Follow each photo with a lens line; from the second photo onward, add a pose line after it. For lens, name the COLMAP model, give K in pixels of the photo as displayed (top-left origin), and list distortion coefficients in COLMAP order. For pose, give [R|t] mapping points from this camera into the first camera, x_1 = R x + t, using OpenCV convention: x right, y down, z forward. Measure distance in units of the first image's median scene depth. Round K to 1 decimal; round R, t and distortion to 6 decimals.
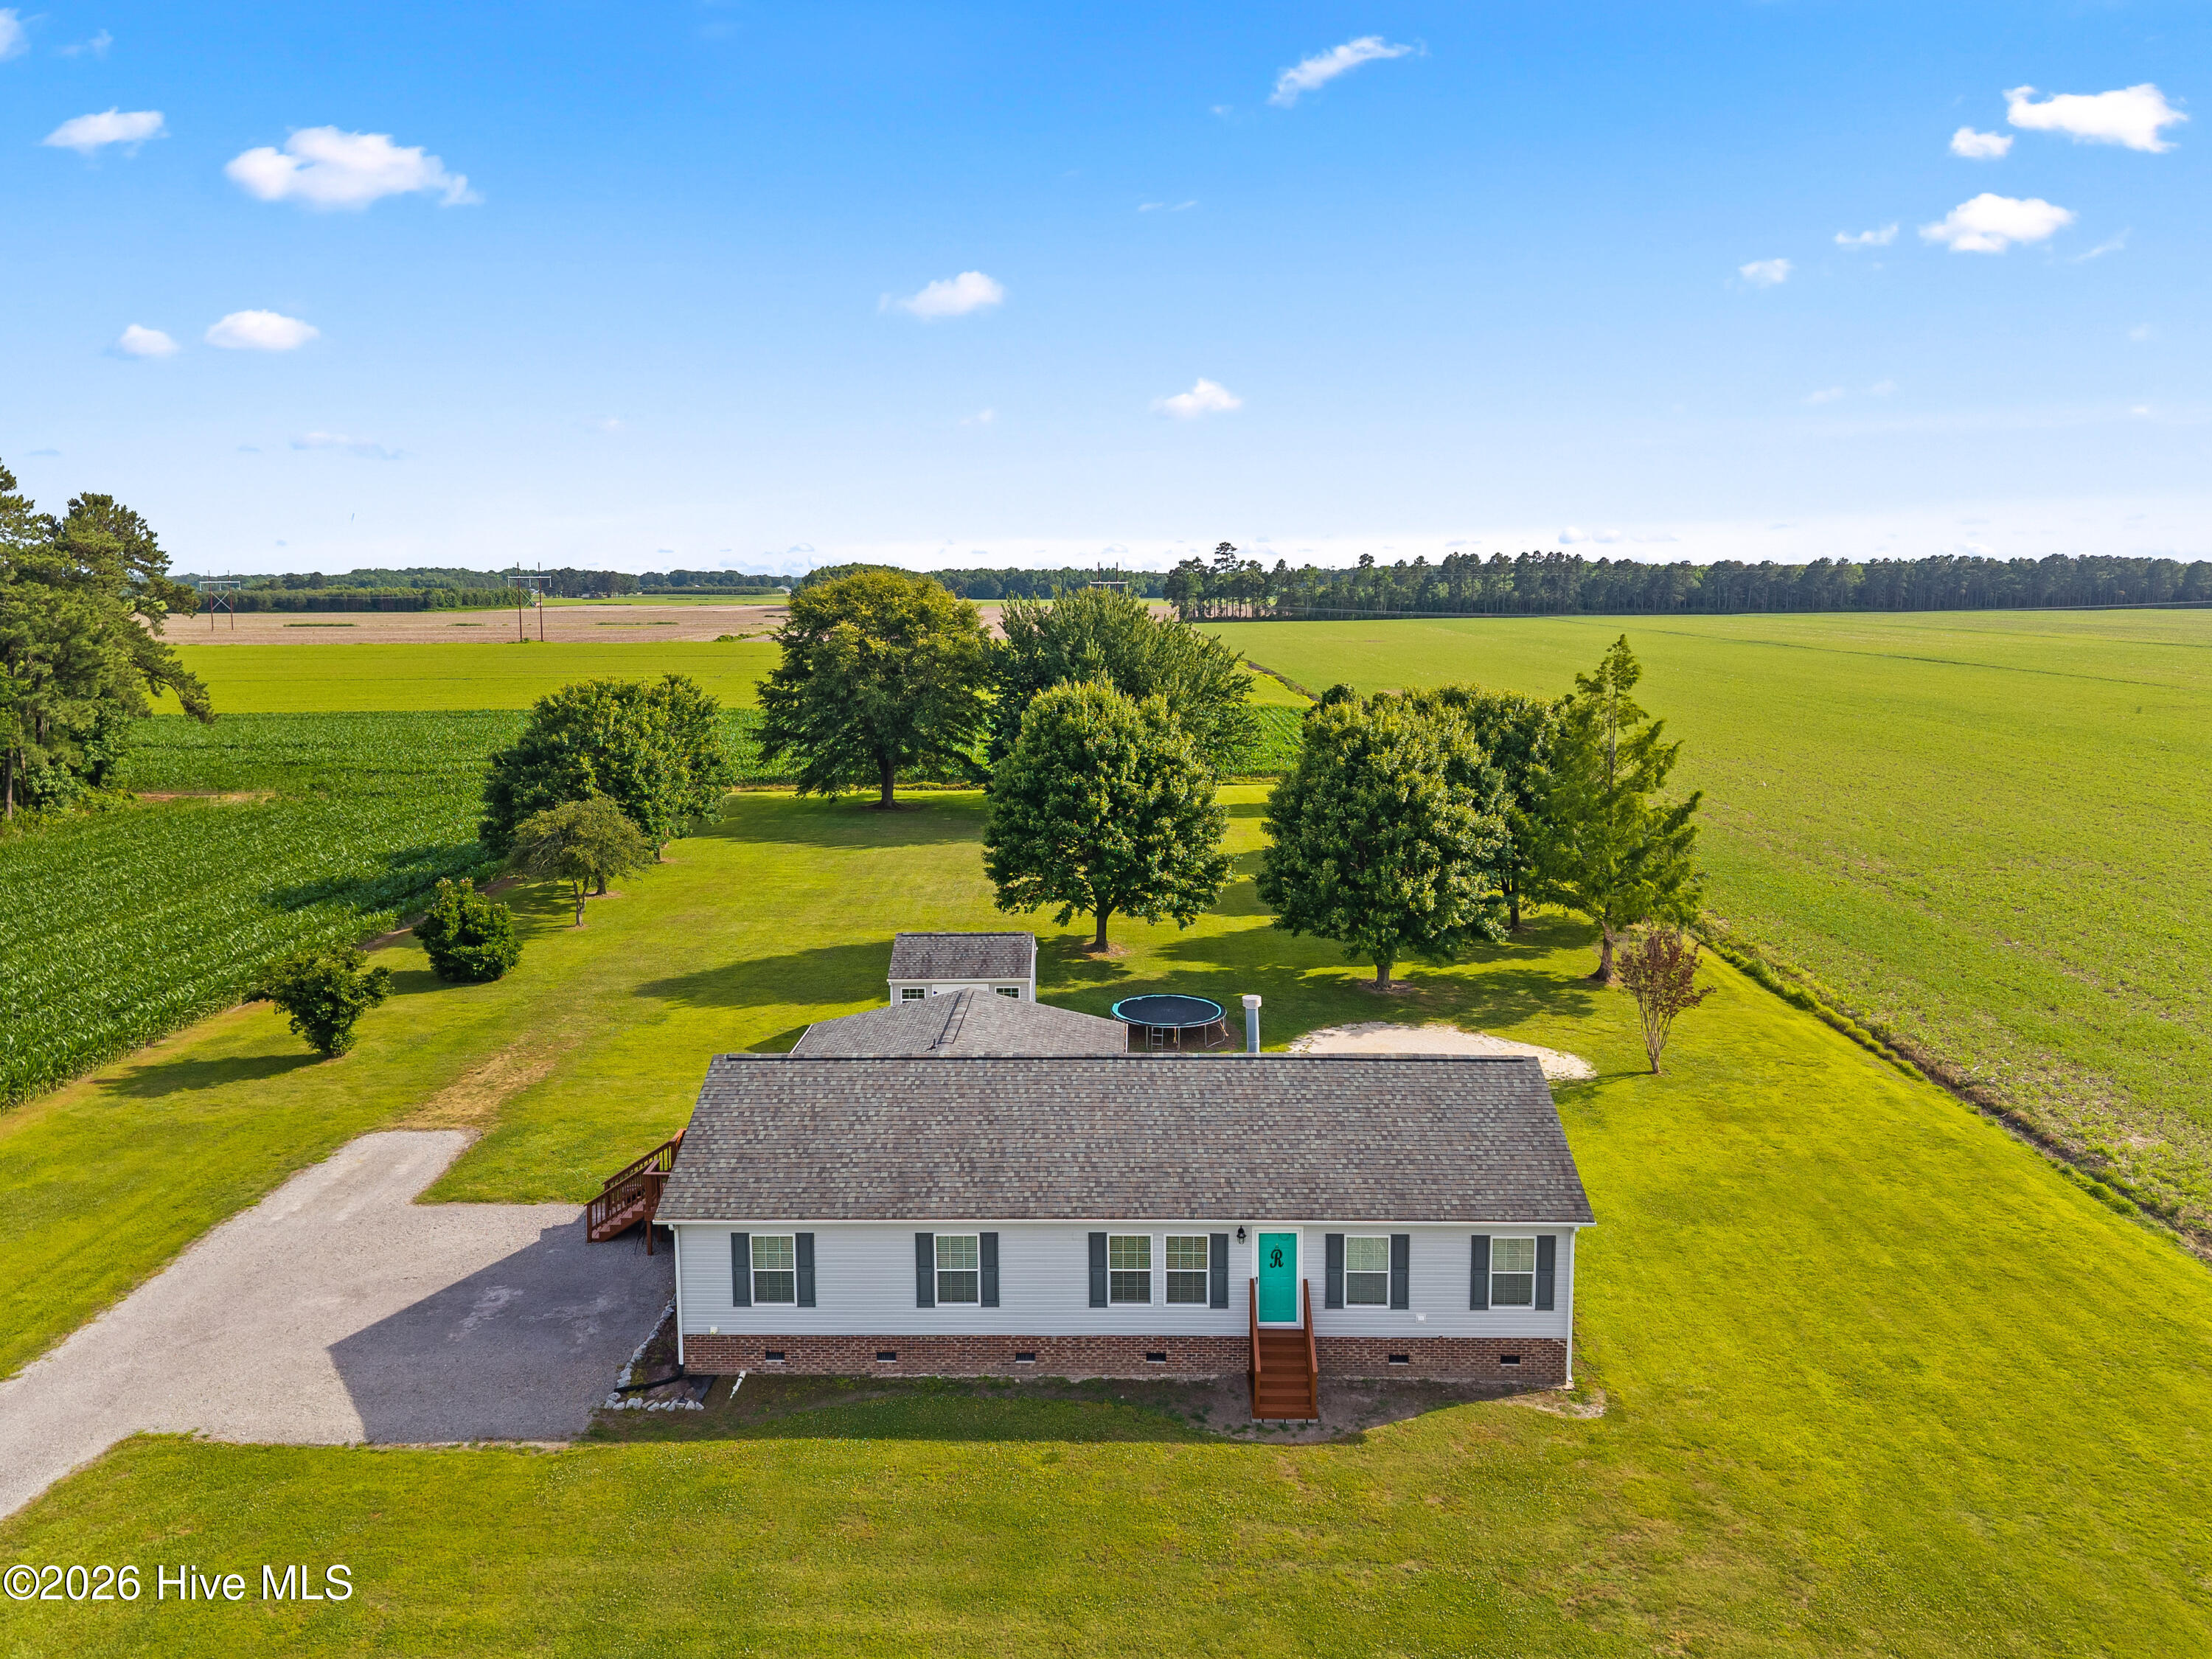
lens RADIAL K [[1506.9, 0, 1154.7], [0, 1506.9, 873.3], [0, 0, 1]] dist [0.052688, -0.039631]
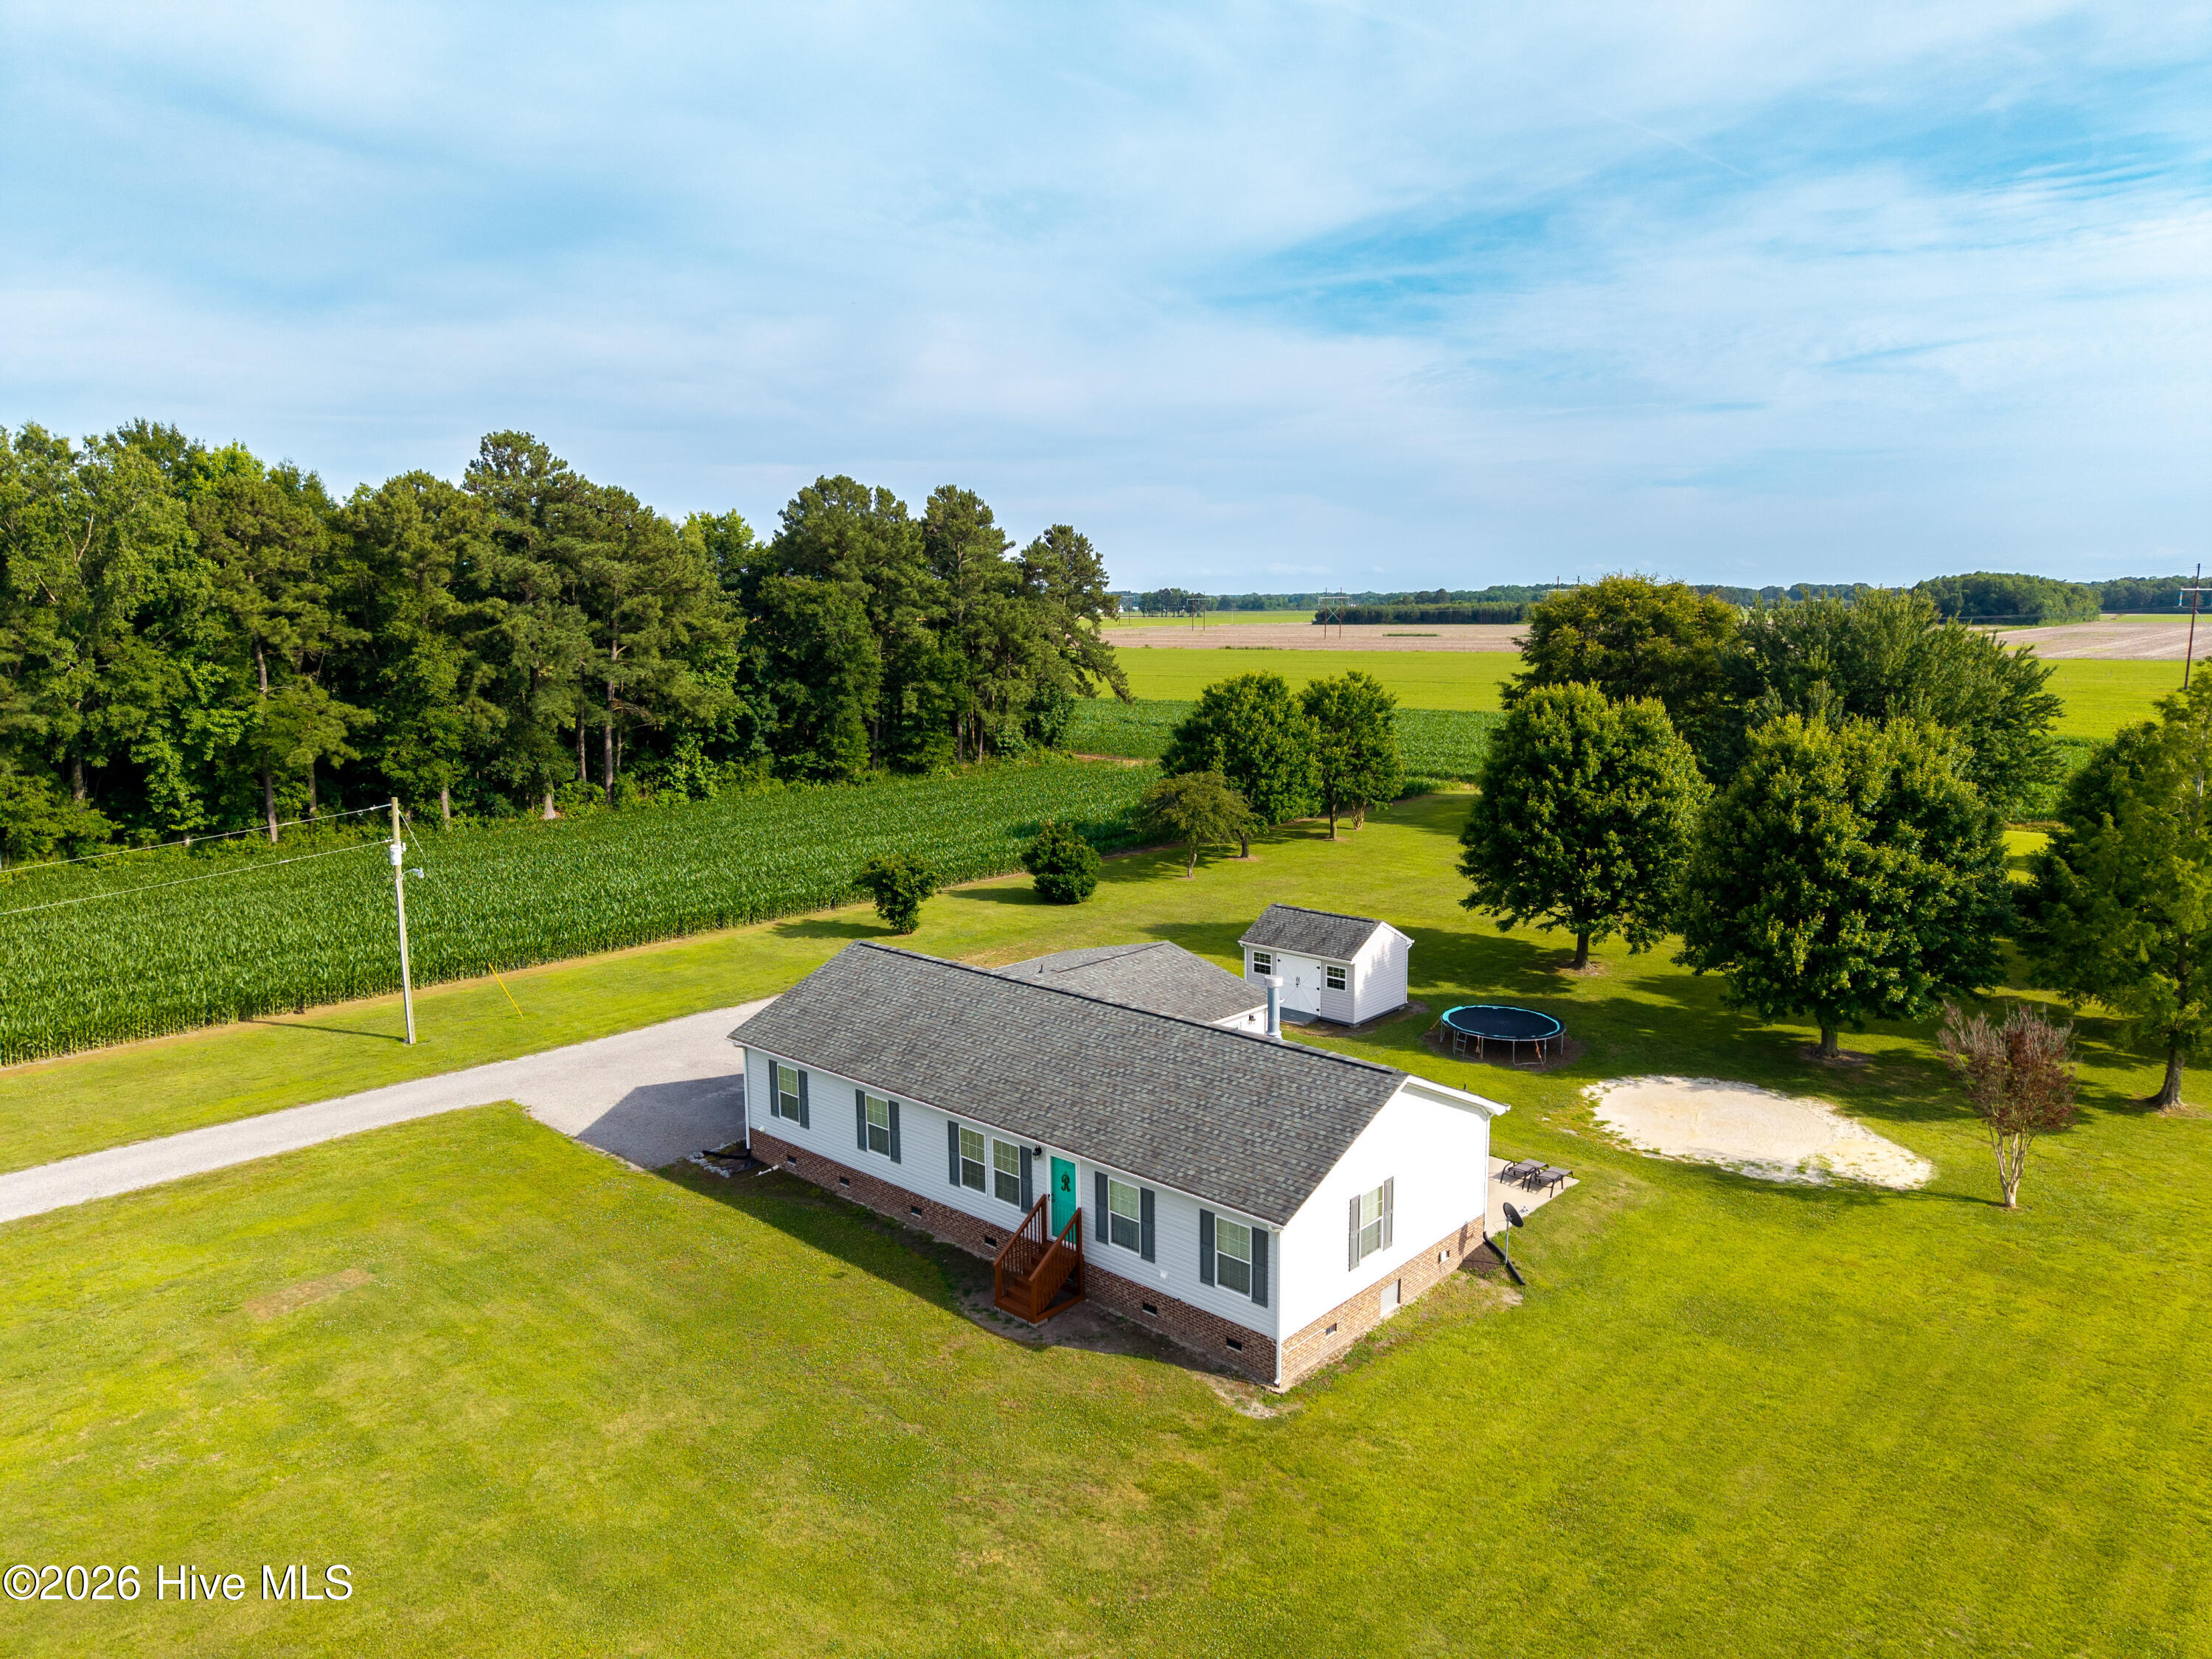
lens RADIAL K [[1506.9, 0, 1129.6], [0, 1506.9, 909.2], [0, 0, 1]] dist [0.052688, -0.039631]
pose [[0.744802, 0.134784, -0.653531, 0.745388], [-0.126273, 0.990161, 0.060302, -0.014335], [0.655229, 0.037610, 0.754493, 0.176972]]
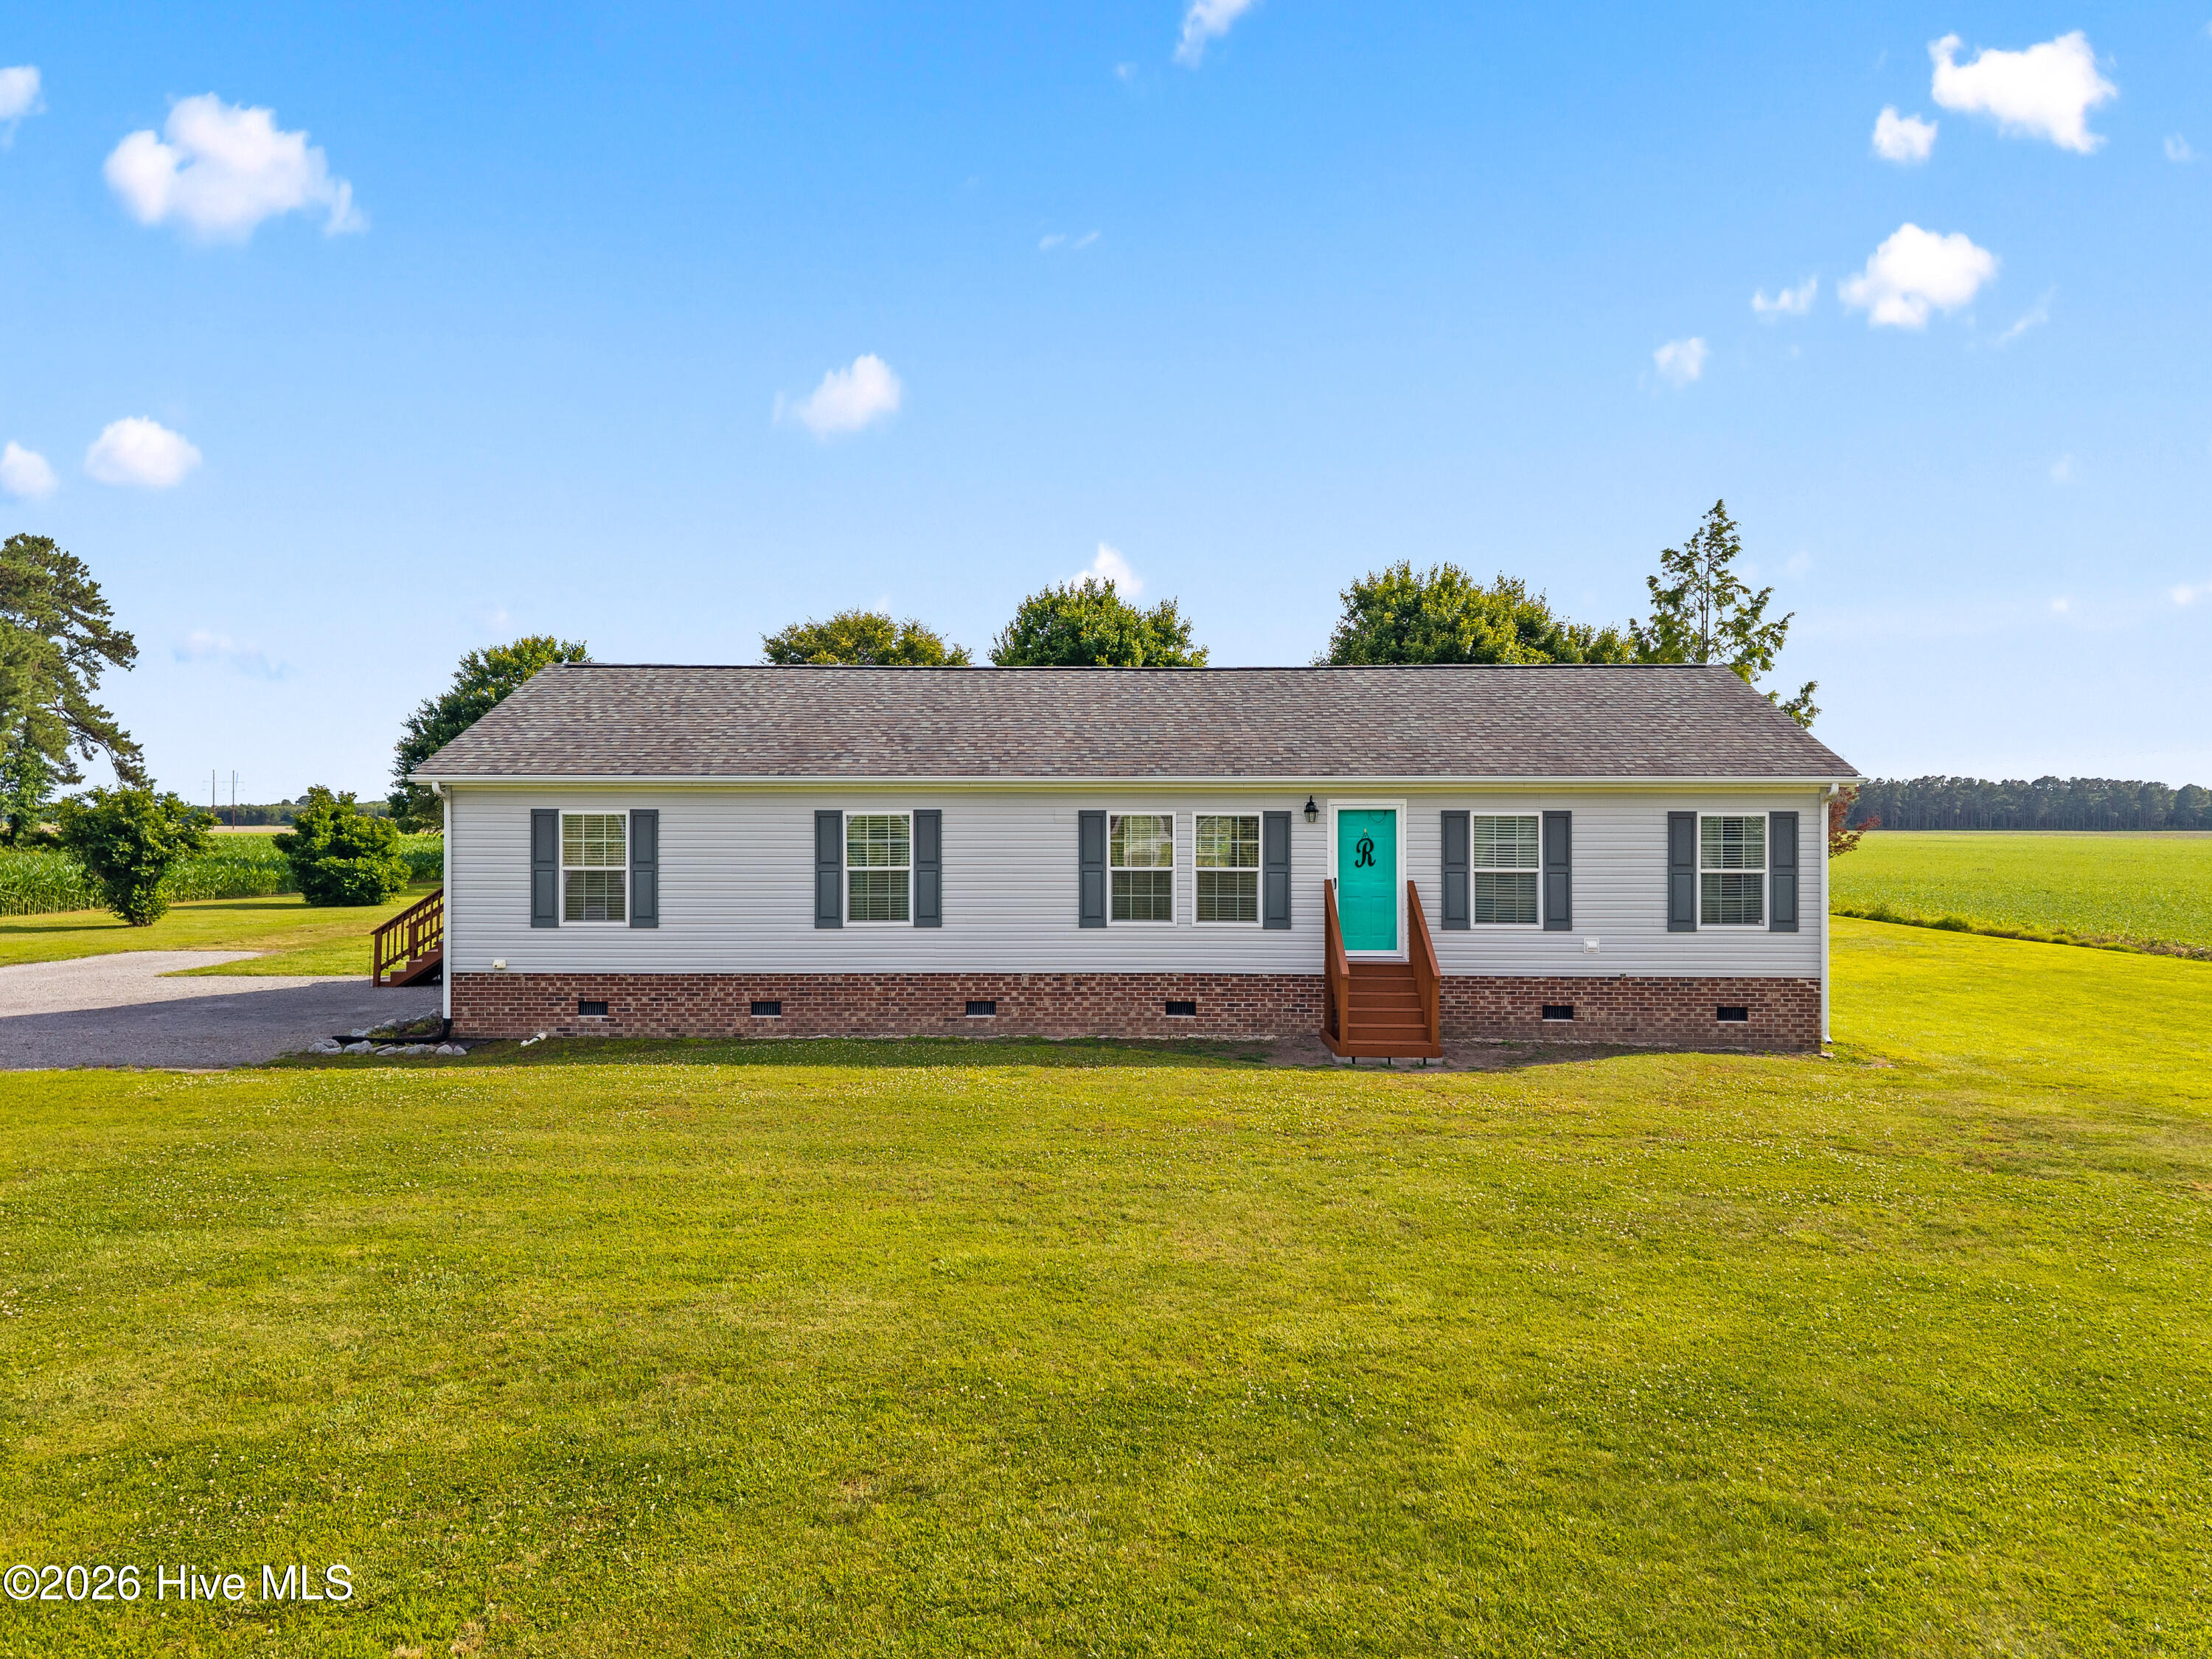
lens RADIAL K [[1506.9, 0, 1141.5], [0, 1506.9, 910.9], [0, 0, 1]] dist [0.052688, -0.039631]
pose [[0.999934, -0.003761, -0.010847, -0.008409], [0.002307, 0.991366, -0.131107, 0.336536], [0.011246, 0.131073, 0.991309, 0.329621]]
